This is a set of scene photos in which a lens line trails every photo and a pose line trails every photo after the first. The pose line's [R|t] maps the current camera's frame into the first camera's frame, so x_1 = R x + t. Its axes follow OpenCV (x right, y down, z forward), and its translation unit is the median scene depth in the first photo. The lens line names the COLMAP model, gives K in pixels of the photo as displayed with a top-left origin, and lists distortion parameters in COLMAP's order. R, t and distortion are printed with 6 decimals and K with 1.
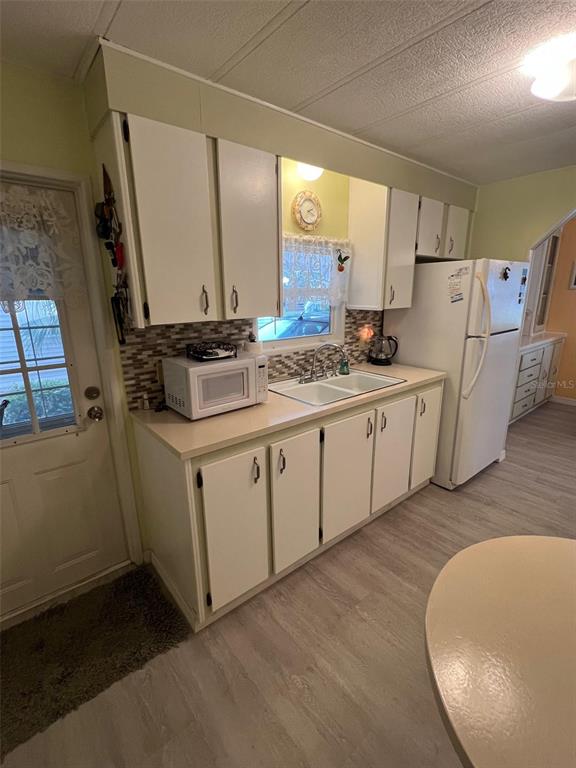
lens RADIAL K [[350.0, 0, 282.6], [0, 350.0, 384.9], [0, 0, 1]] dist [-0.021016, 0.000619]
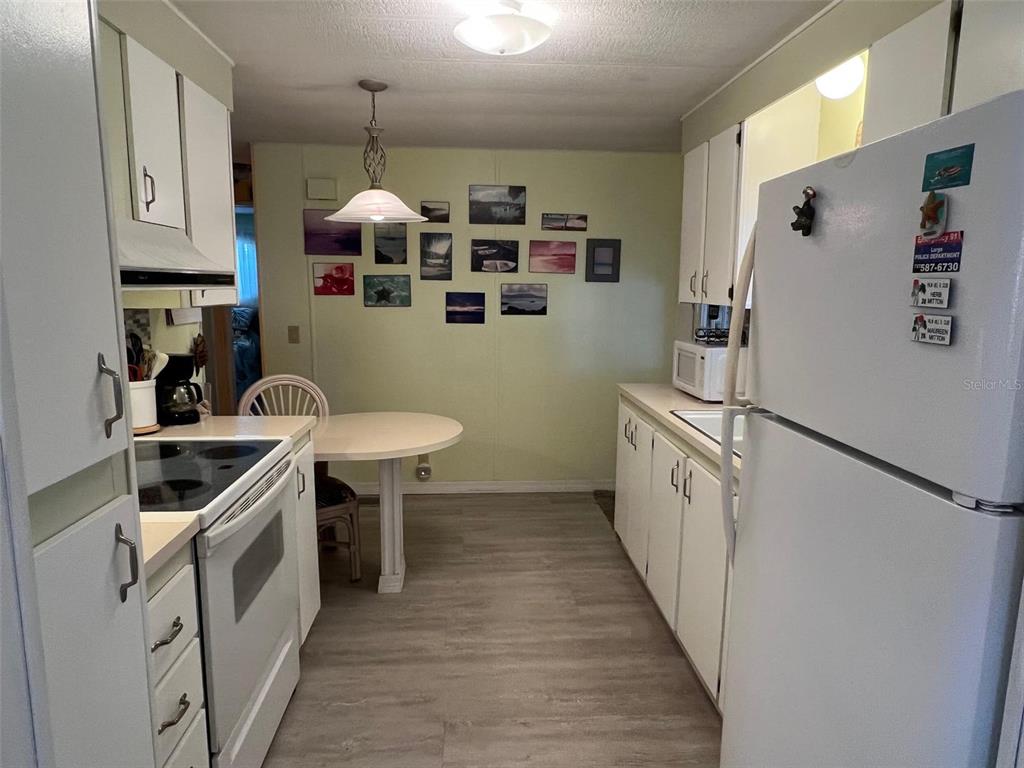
lens RADIAL K [[648.1, 0, 512.1], [0, 648.1, 384.1], [0, 0, 1]] dist [0.002512, 0.000278]
pose [[-0.574483, 0.131207, -0.807932, 1.219909], [-0.216861, 0.927396, 0.304807, -0.303259], [0.789266, 0.350315, -0.504320, 1.139574]]
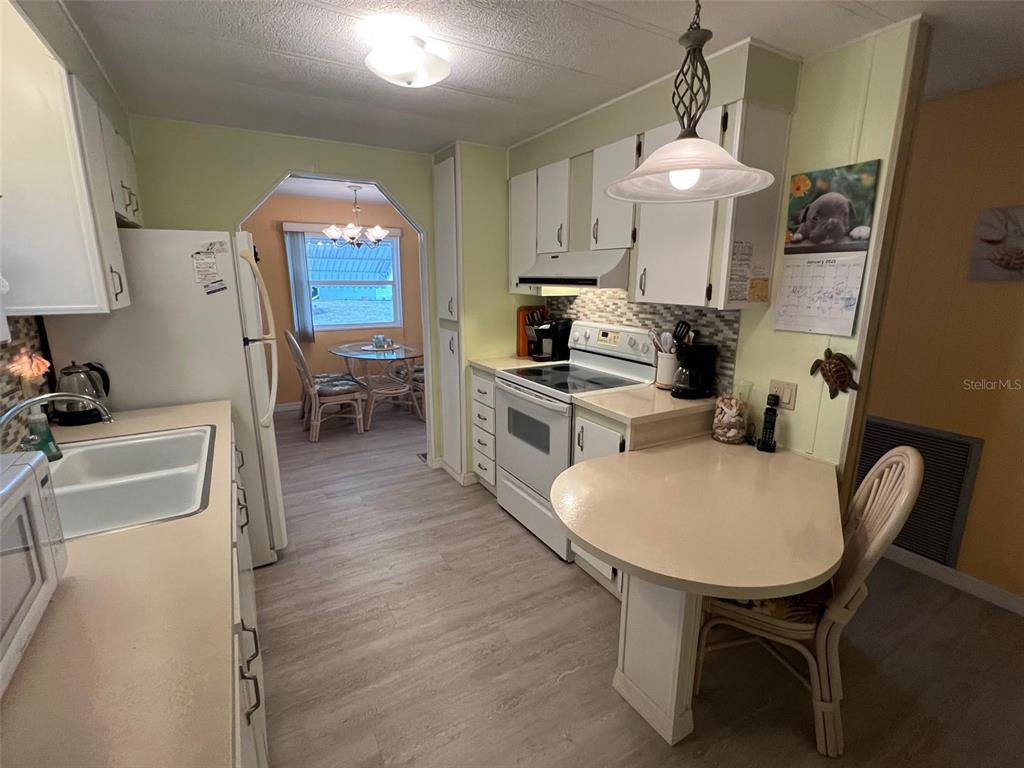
lens RADIAL K [[486.7, 0, 513.6], [0, 486.7, 377.8], [0, 0, 1]] dist [0.000854, 0.000529]
pose [[0.155639, -0.197759, 0.967816, -0.352930], [0.253726, 0.954888, 0.154314, -0.086551], [-0.954673, 0.221543, 0.198794, 0.324150]]
